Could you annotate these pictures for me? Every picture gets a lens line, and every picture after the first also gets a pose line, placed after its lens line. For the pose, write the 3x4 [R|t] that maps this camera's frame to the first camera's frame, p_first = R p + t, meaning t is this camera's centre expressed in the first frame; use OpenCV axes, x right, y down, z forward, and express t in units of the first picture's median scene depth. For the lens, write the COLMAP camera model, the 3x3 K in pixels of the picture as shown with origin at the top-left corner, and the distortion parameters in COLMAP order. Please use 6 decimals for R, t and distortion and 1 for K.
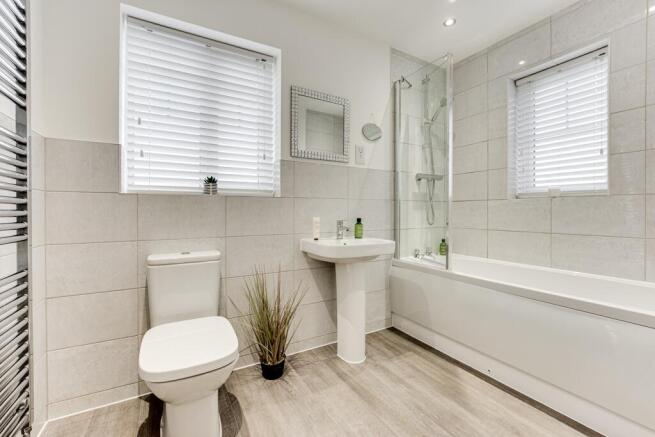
lens RADIAL K [[272.8, 0, 319.0], [0, 272.8, 212.1], [0, 0, 1]] dist [-0.002675, -0.000206]
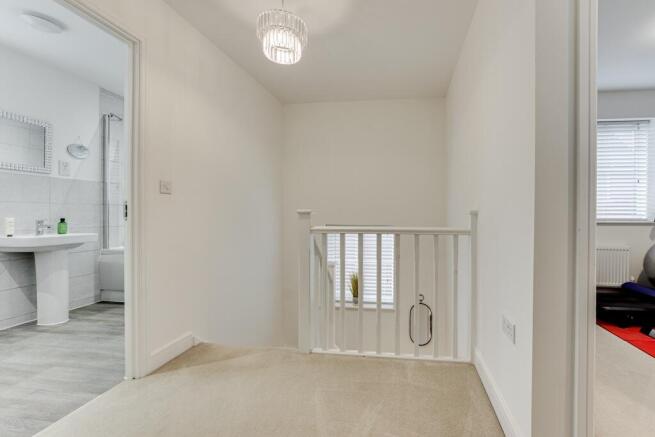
lens RADIAL K [[279.8, 0, 373.6], [0, 279.8, 214.1], [0, 0, 1]] dist [-0.002654, -0.000184]
pose [[0.579092, -0.001276, 0.815261, -0.072436], [-0.001798, 0.999994, 0.002842, -0.002941], [-0.815260, -0.003112, 0.579086, -0.913022]]
